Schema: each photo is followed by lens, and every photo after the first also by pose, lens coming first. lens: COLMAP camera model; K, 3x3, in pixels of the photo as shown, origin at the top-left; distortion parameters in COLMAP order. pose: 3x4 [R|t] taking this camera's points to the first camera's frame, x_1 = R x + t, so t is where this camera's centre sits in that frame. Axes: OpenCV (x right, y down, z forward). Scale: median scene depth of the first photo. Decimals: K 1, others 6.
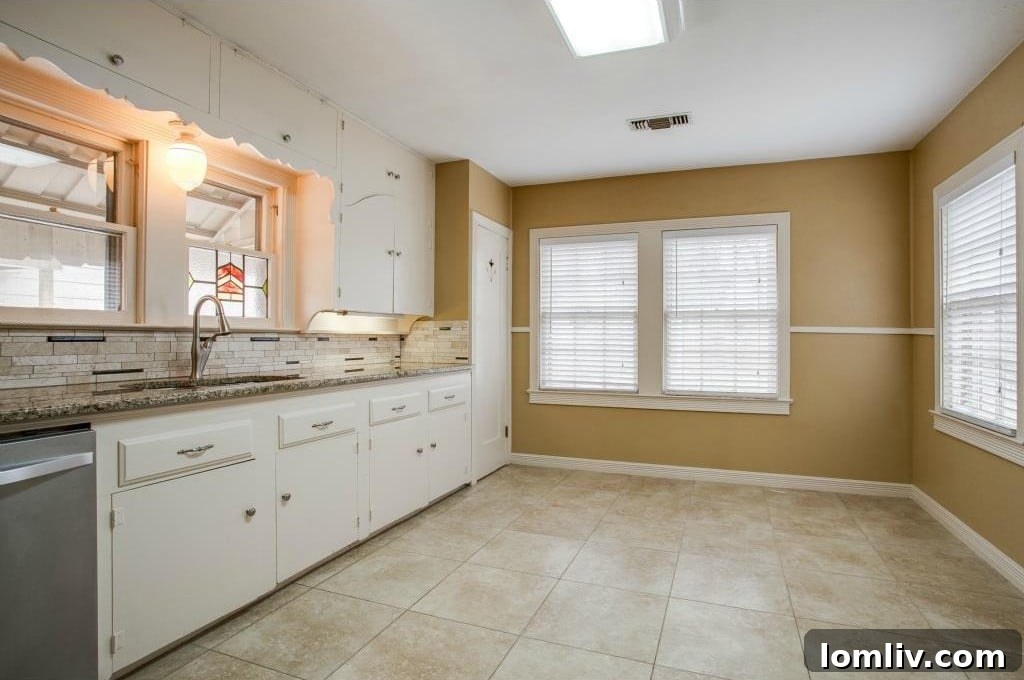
lens RADIAL K [[510.0, 0, 527.8], [0, 510.0, 338.3], [0, 0, 1]] dist [-0.079608, 0.042554]
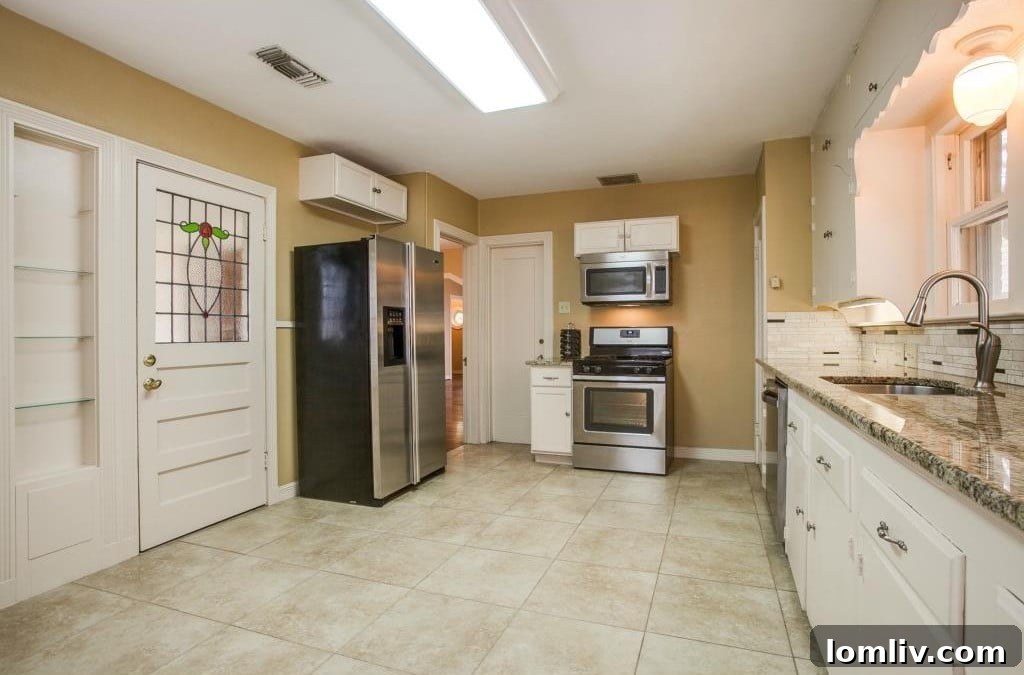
lens RADIAL K [[517.1, 0, 537.7], [0, 517.1, 336.3], [0, 0, 1]] dist [-0.071818, 0.033587]
pose [[-0.999125, 0.000866, -0.041805, -0.006289], [0.000751, 0.999996, 0.002780, 0.004763], [0.041808, 0.002746, -0.999122, 1.260782]]
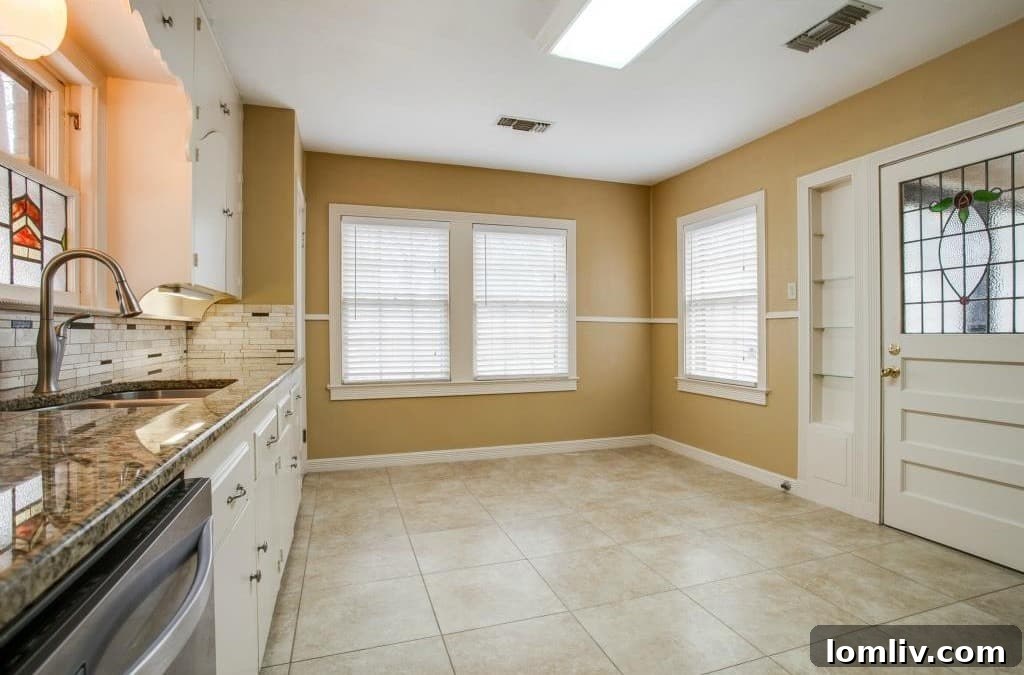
lens RADIAL K [[522.6, 0, 512.0], [0, 522.6, 337.5], [0, 0, 1]] dist [-0.075065, 0.033702]
pose [[0.774012, -0.013334, 0.633031, -0.465786], [0.005040, 0.999876, 0.014899, 0.009101], [-0.633151, -0.008341, 0.773983, 0.157827]]
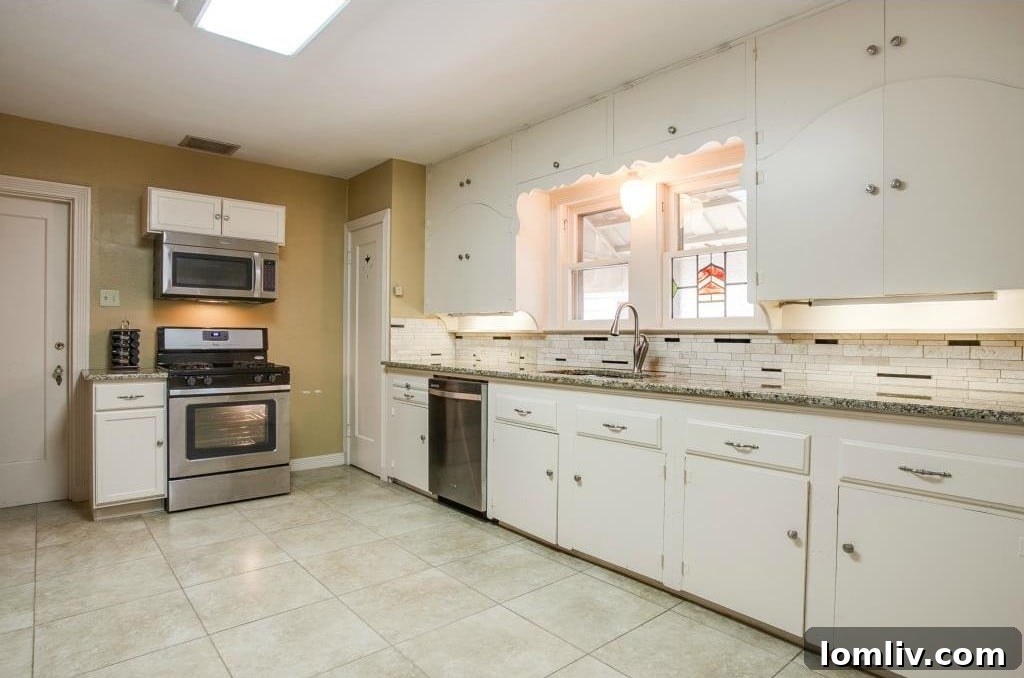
lens RADIAL K [[555.2, 0, 524.5], [0, 555.2, 337.9], [0, 0, 1]] dist [-0.081898, 0.042254]
pose [[-0.451294, -0.004334, -0.892365, 0.485258], [-0.008849, 0.999961, -0.000382, 0.000483], [0.892331, 0.007724, -0.451315, 1.022508]]
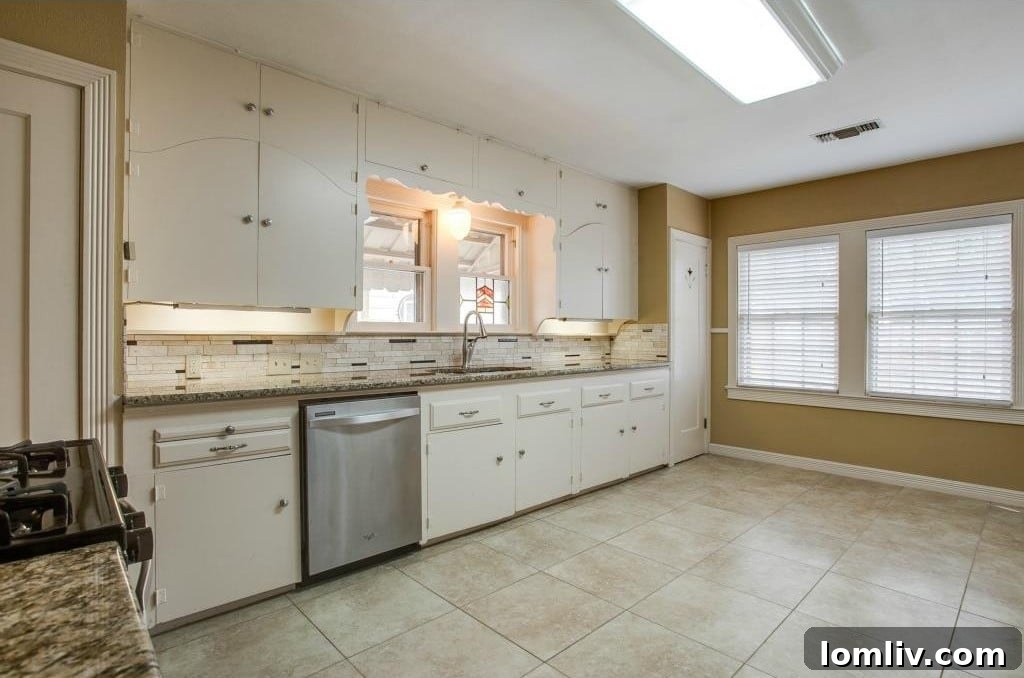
lens RADIAL K [[501.4, 0, 523.0], [0, 501.4, 338.5], [0, 0, 1]] dist [-0.069424, 0.029879]
pose [[0.903143, 0.001753, -0.429336, 0.090760], [0.000966, 0.999981, 0.006115, -0.010345], [0.429338, -0.005937, 0.903124, -0.198704]]
